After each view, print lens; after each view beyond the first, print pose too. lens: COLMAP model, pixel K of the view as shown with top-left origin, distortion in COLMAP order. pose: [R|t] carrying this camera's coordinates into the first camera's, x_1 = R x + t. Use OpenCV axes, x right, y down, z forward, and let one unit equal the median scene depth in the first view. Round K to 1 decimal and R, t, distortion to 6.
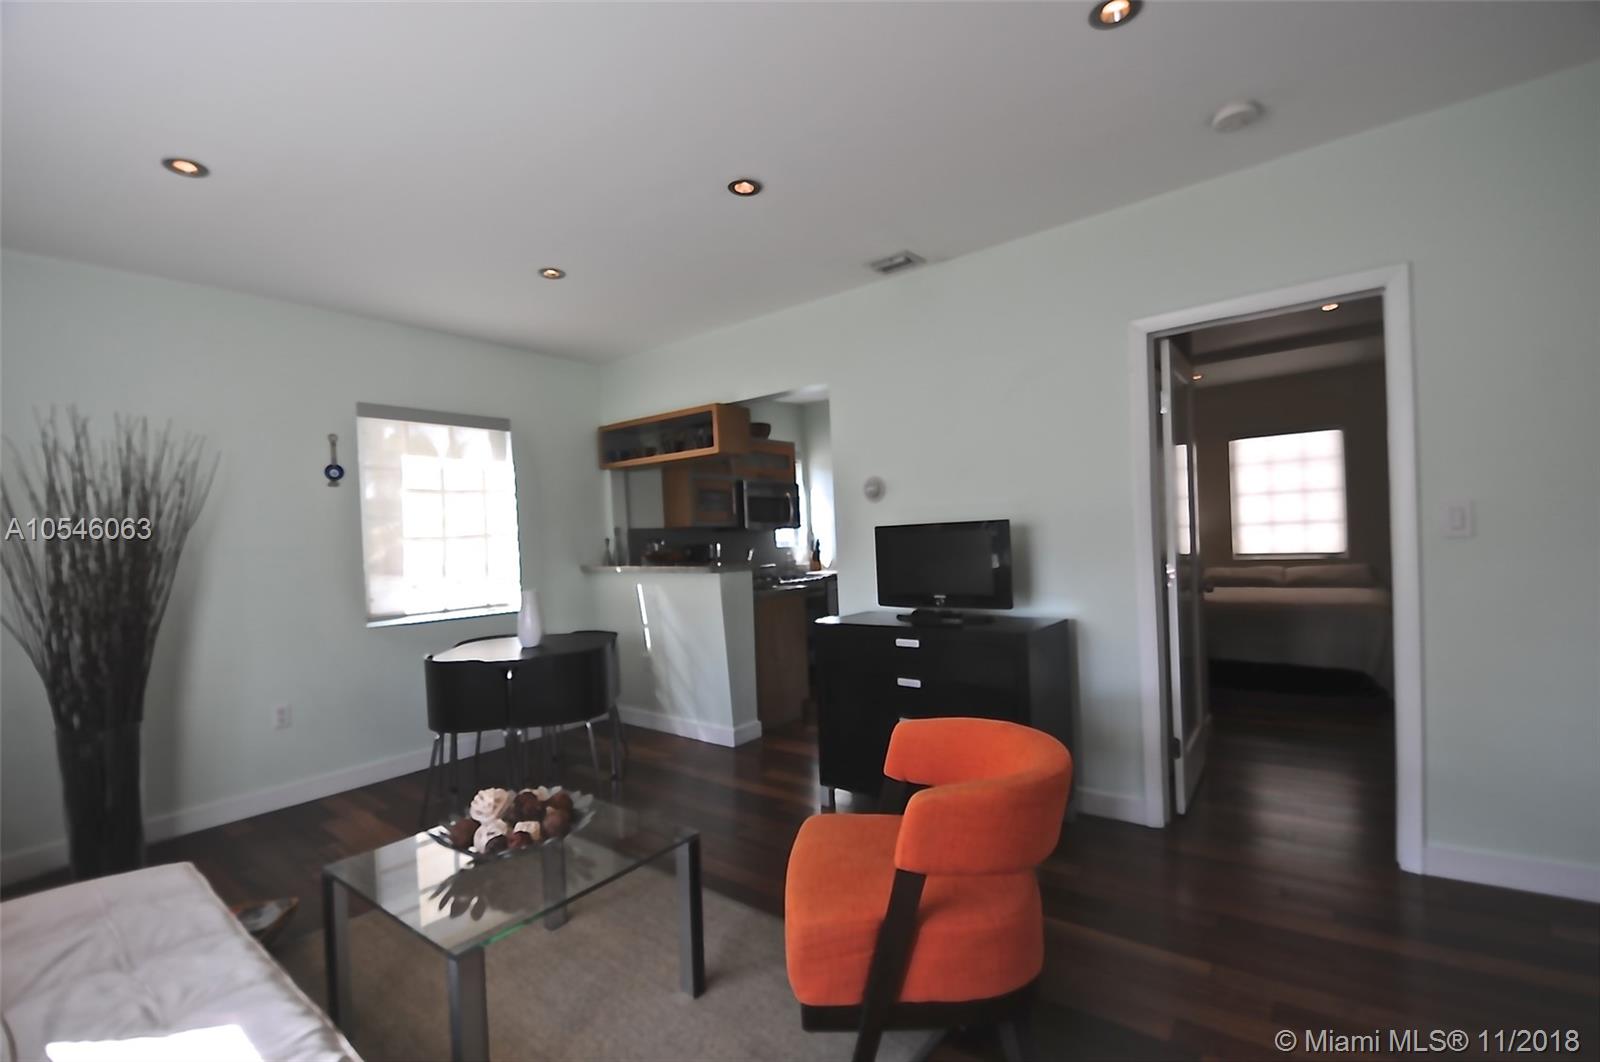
lens RADIAL K [[693.0, 0, 800.7], [0, 693.0, 539.3], [0, 0, 1]] dist [0.020686, -0.027842]
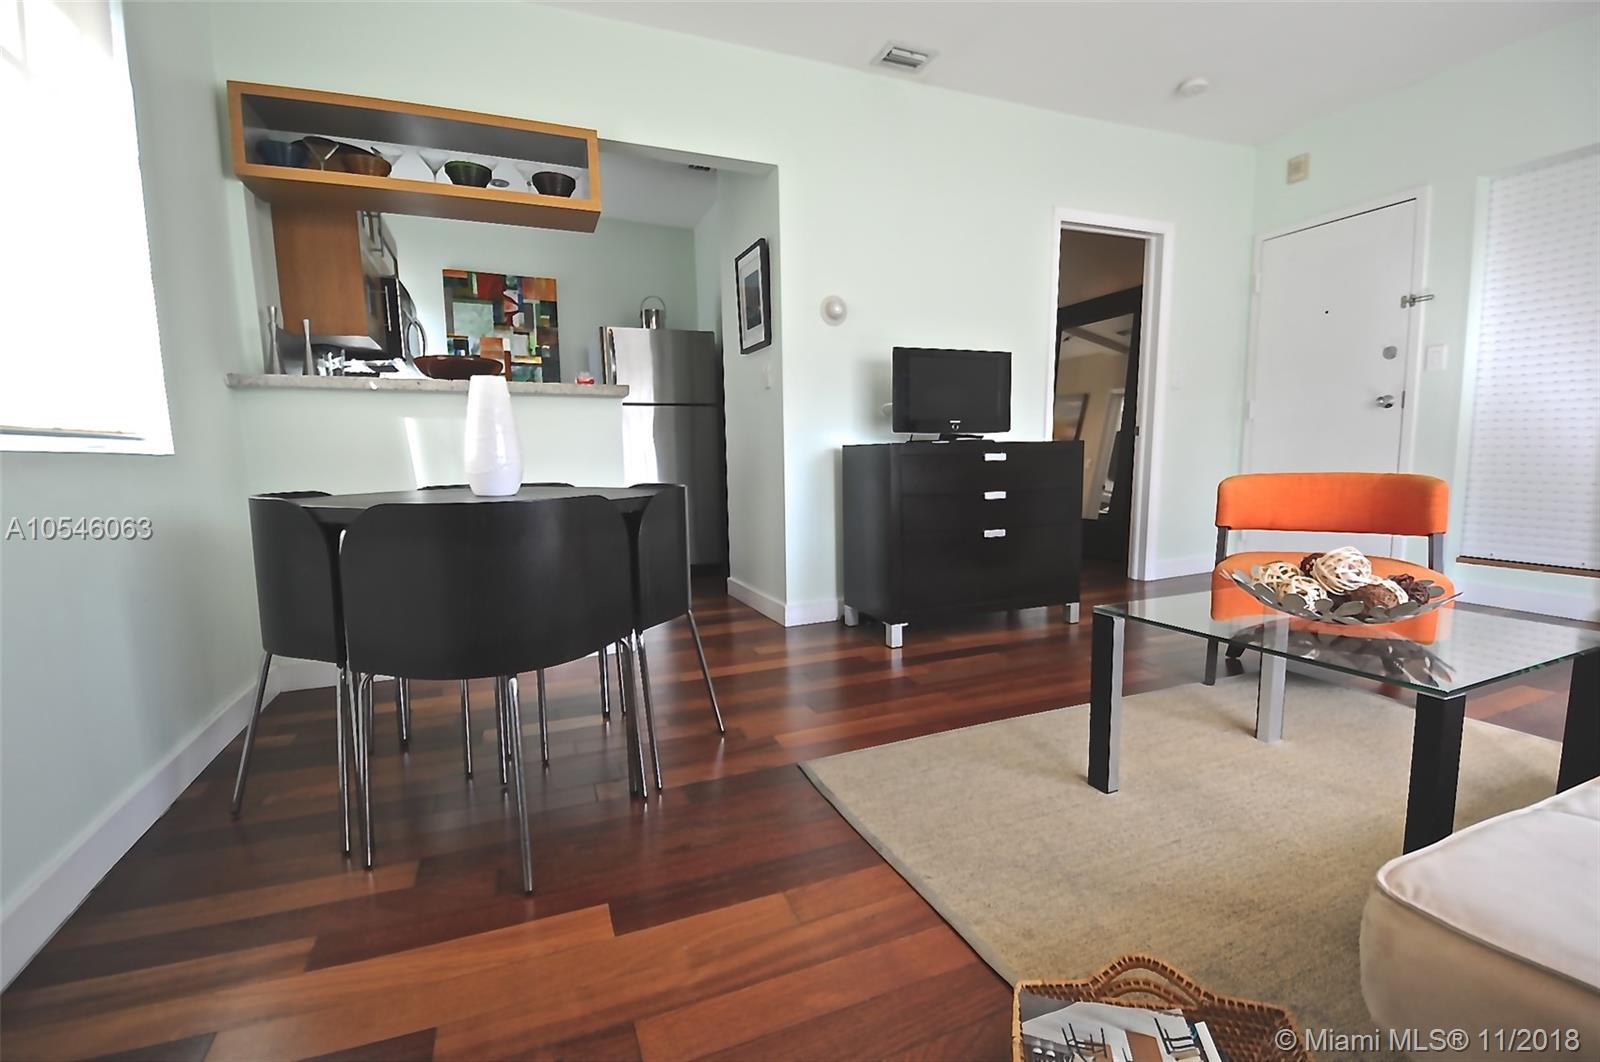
lens RADIAL K [[693.0, 0, 800.7], [0, 693.0, 539.3], [0, 0, 1]] dist [0.020686, -0.027842]
pose [[0.493063, -0.077324, 0.866550, -0.609020], [0.001575, 0.996120, 0.087989, 0.121298], [-0.869992, -0.042020, 0.491272, 0.498796]]
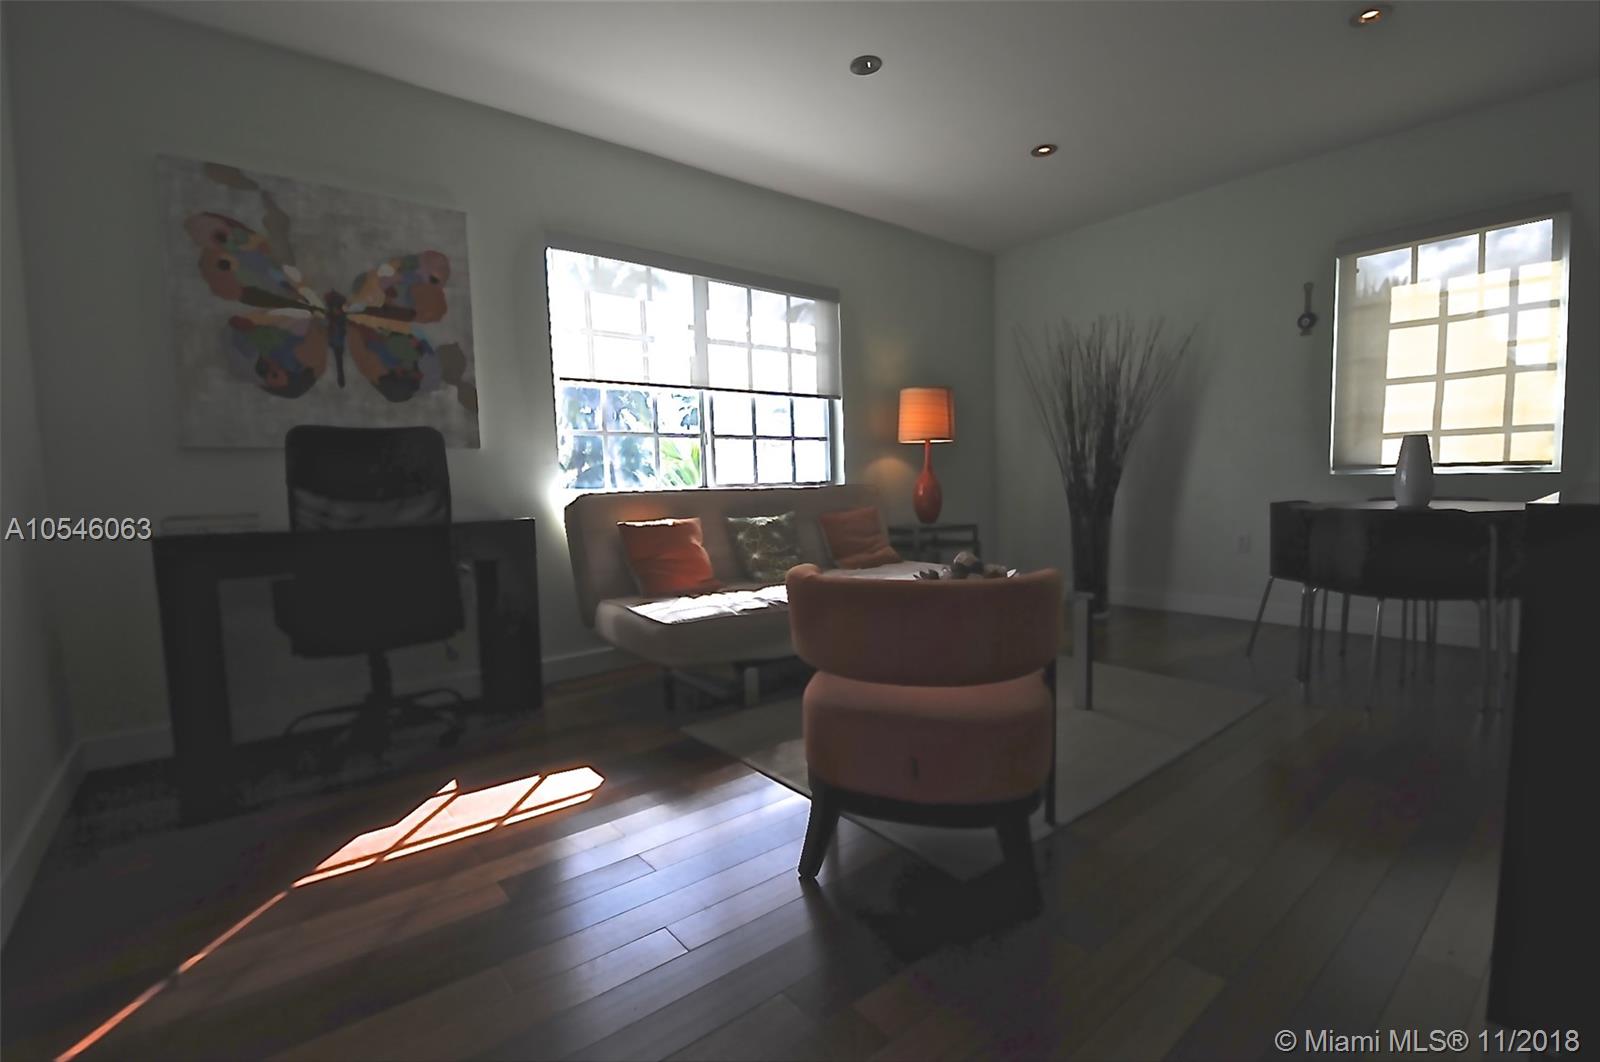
lens RADIAL K [[693.0, 0, 800.7], [0, 693.0, 539.3], [0, 0, 1]] dist [0.020686, -0.027842]
pose [[-0.228355, 0.134206, -0.964284, 0.456698], [0.037381, 0.990932, 0.129062, 0.053932], [0.972860, -0.006574, -0.231301, 0.438948]]
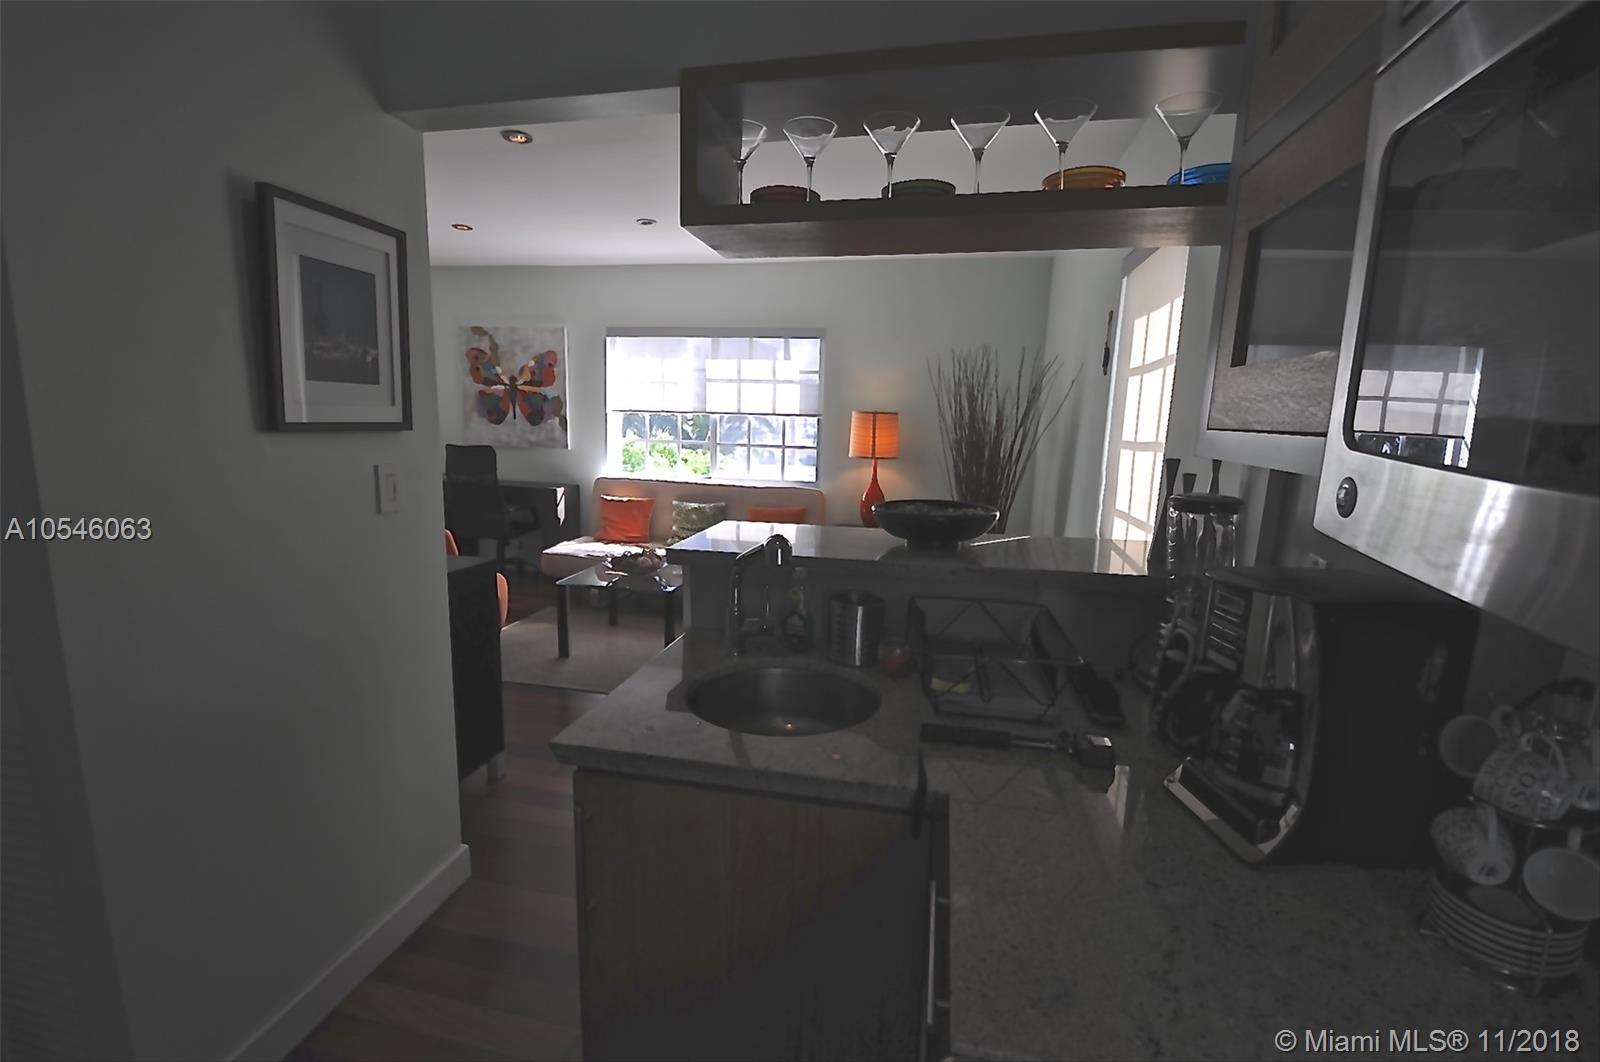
lens RADIAL K [[693.0, 0, 800.7], [0, 693.0, 539.3], [0, 0, 1]] dist [0.020686, -0.027842]
pose [[-0.899410, 0.093976, -0.426884, 0.031791], [0.011101, 0.981211, 0.192618, -0.041694], [0.436965, 0.168504, -0.883554, 1.397336]]
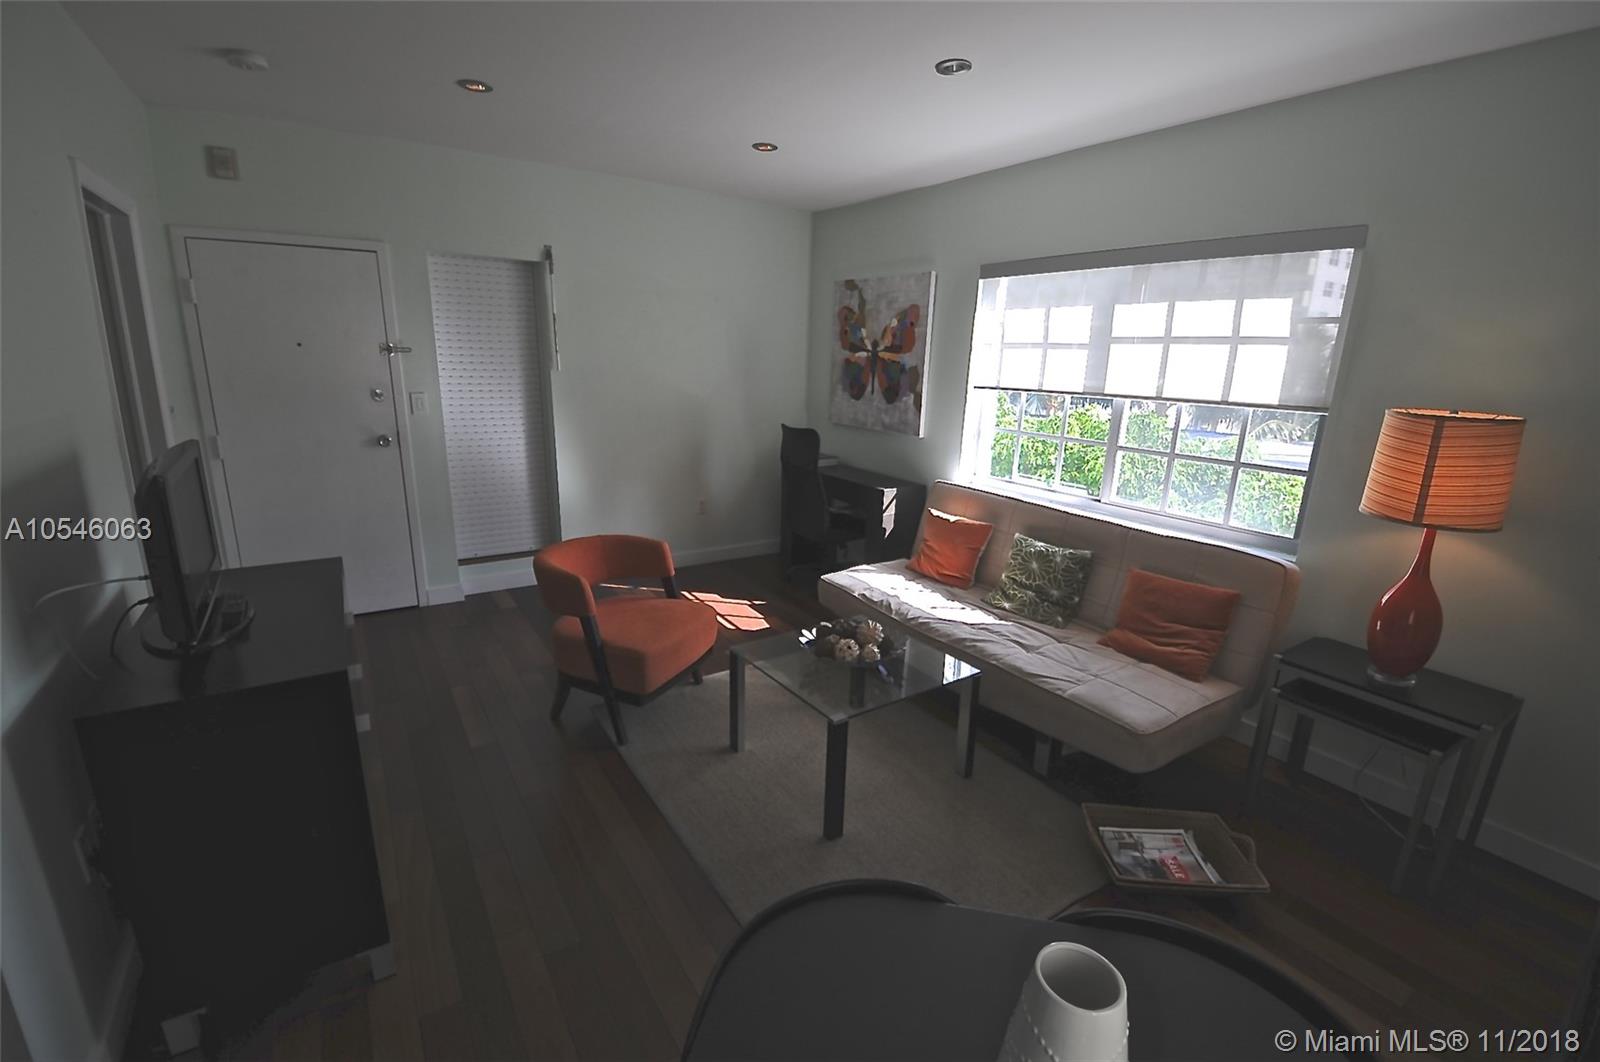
lens RADIAL K [[693.0, 0, 800.7], [0, 693.0, 539.3], [0, 0, 1]] dist [0.020686, -0.027842]
pose [[-0.947962, -0.067419, 0.311165, -0.318875], [0.011182, 0.969670, 0.244160, -0.063628], [-0.318189, 0.234934, -0.918456, 0.997289]]
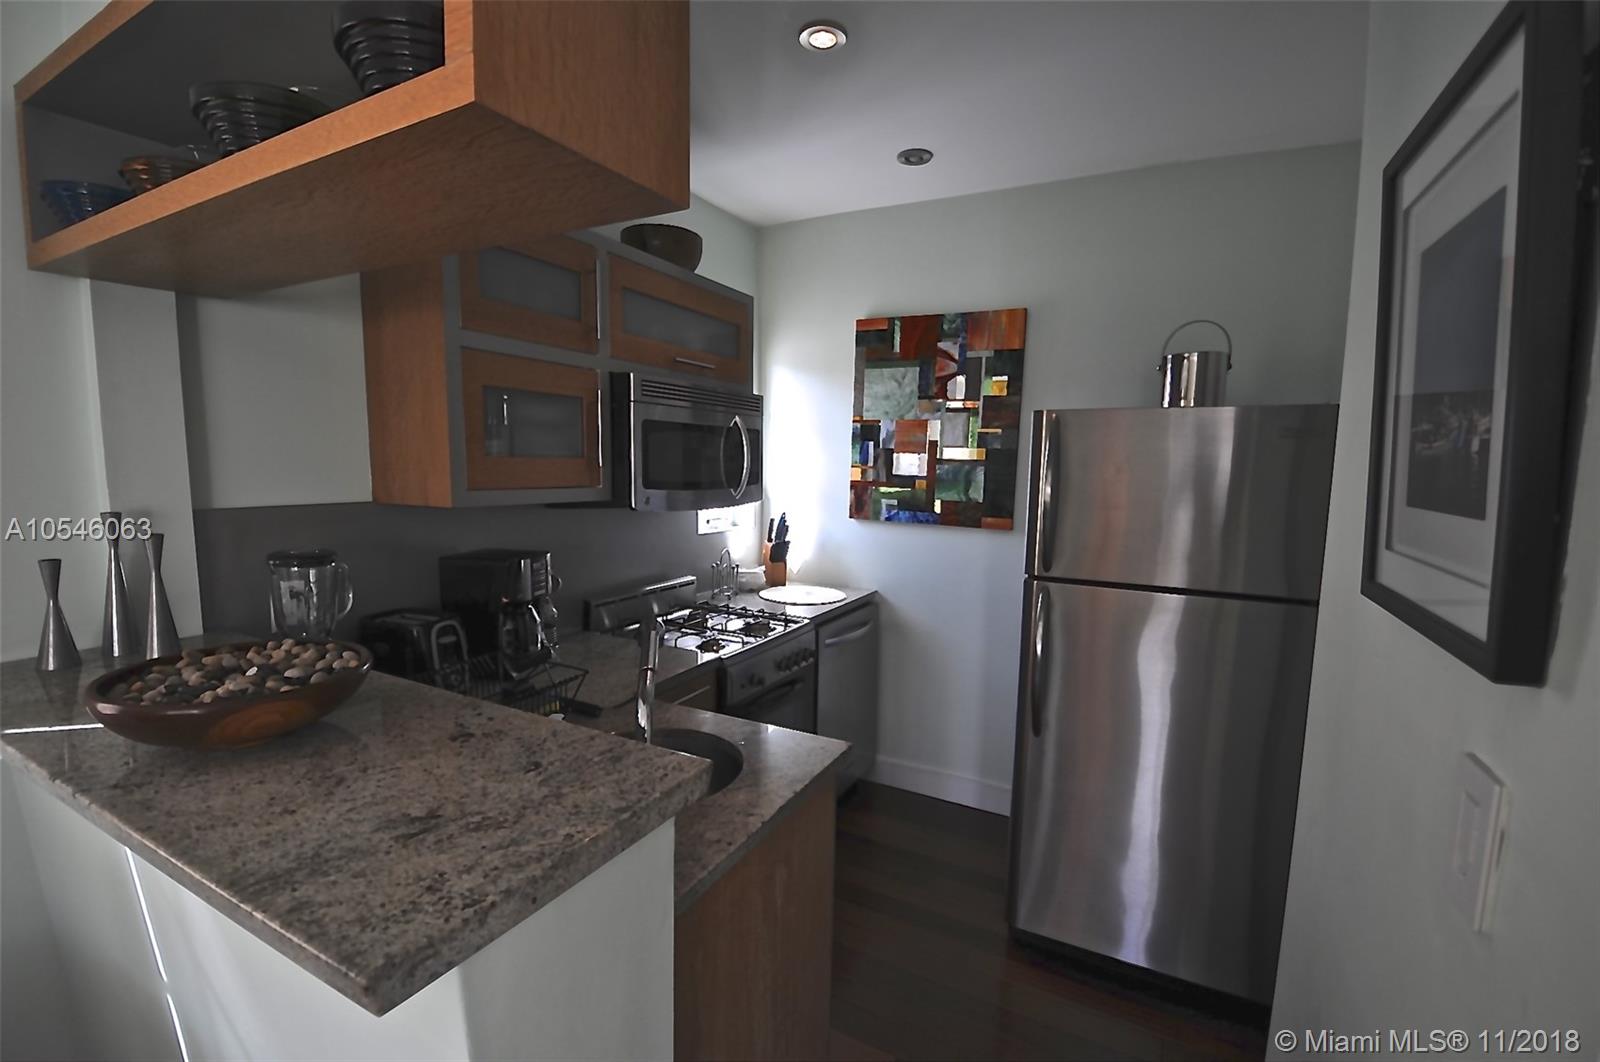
lens RADIAL K [[693.0, 0, 800.7], [0, 693.0, 539.3], [0, 0, 1]] dist [0.020686, -0.027842]
pose [[0.983081, 0.037185, 0.179360, -0.075538], [-0.056649, 0.992894, 0.104650, -0.056478], [-0.174194, -0.113040, 0.978202, 0.835932]]
